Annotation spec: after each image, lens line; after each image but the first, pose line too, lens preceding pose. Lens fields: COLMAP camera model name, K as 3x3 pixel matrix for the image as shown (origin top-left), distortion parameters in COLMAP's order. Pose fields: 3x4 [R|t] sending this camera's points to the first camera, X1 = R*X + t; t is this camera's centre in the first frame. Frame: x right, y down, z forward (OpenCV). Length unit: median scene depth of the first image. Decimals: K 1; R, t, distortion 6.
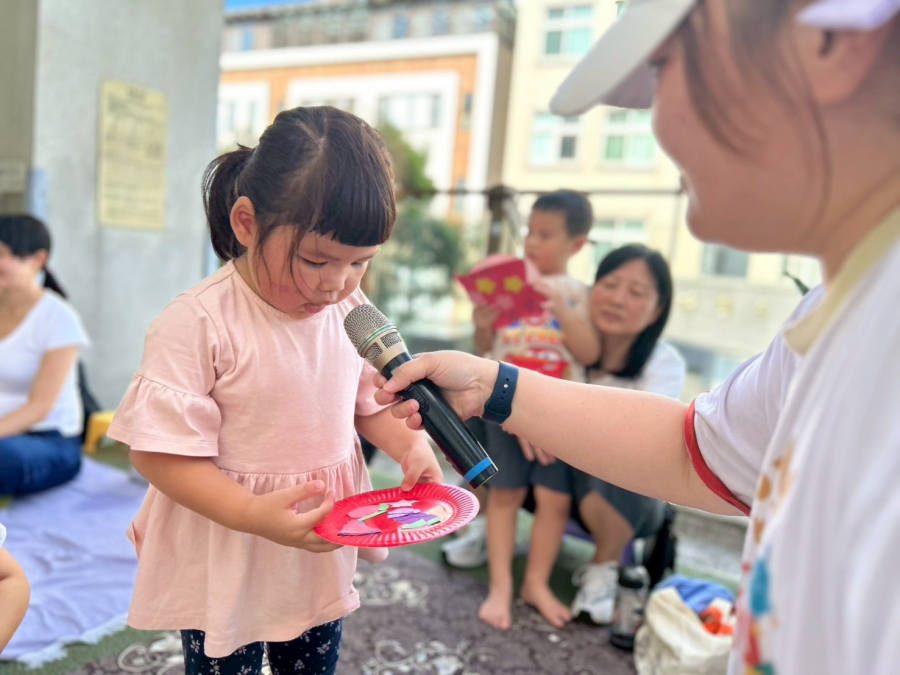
lens RADIAL K [[681.0, 0, 455.2], [0, 681.0, 343.1], [0, 0, 1]] dist [0.034624, -0.035266]
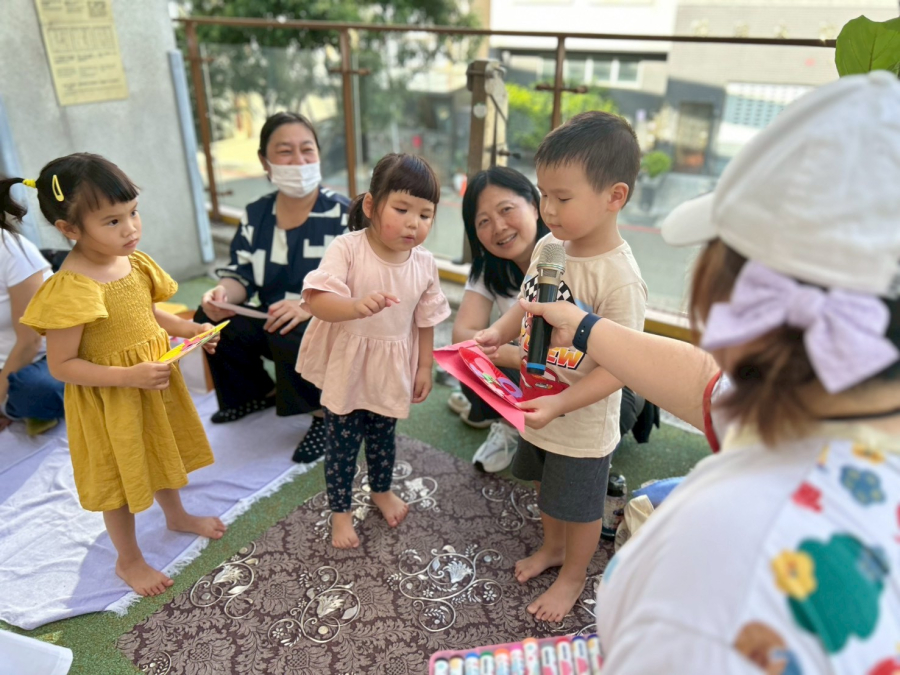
lens RADIAL K [[681.0, 0, 457.7], [0, 681.0, 328.8], [0, 0, 1]] dist [0.034624, -0.035266]
pose [[0.996384, -0.081273, -0.024767, 0.043813], [0.084858, 0.937478, 0.337542, -0.283268], [-0.004215, -0.338423, 0.940985, 0.003943]]
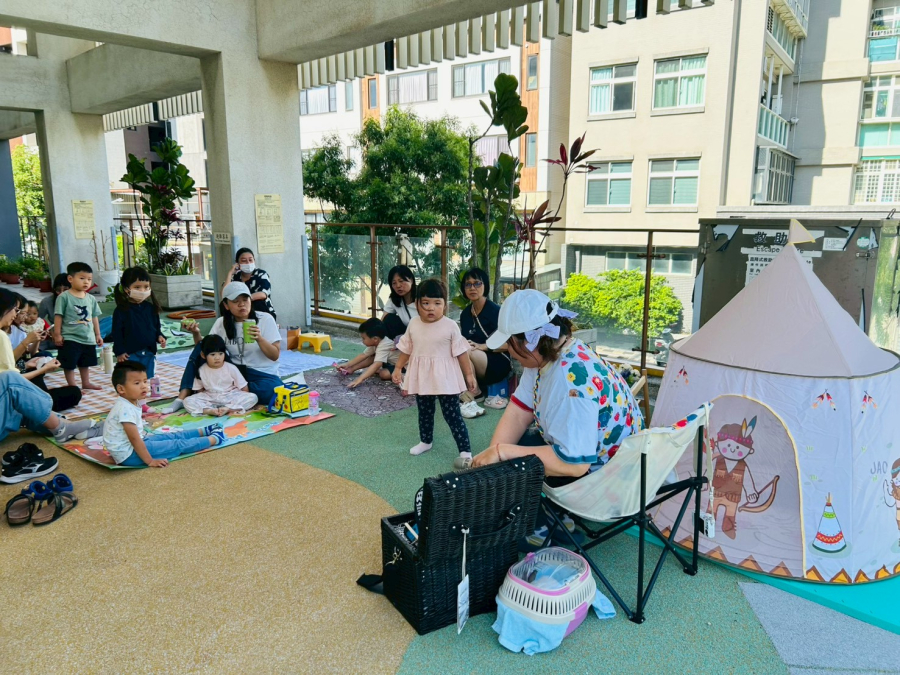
lens RADIAL K [[681.0, 0, 454.4], [0, 681.0, 341.9], [0, 0, 1]] dist [0.034624, -0.035266]
pose [[0.982690, -0.059483, -0.175448, 1.023441], [0.073557, 0.994479, 0.074833, 0.014928], [0.170028, -0.086443, 0.981641, -2.316167]]
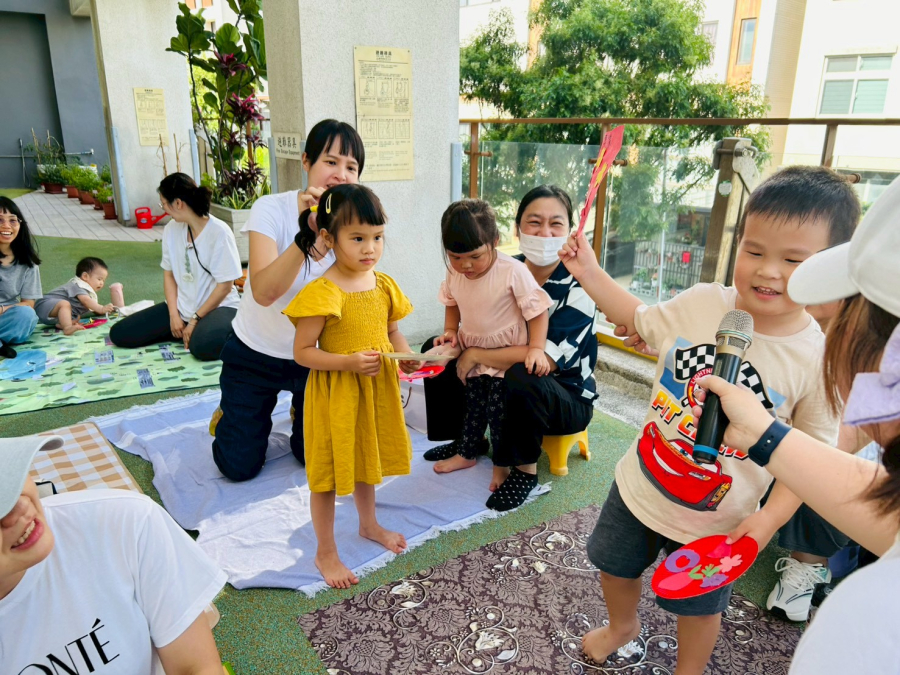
lens RADIAL K [[681.0, 0, 461.3], [0, 681.0, 340.0], [0, 0, 1]] dist [0.034624, -0.035266]
pose [[0.928813, 0.031676, -0.369193, 0.111970], [0.037095, 0.983386, 0.177697, -0.196870], [0.368688, -0.178743, 0.912206, -0.031485]]
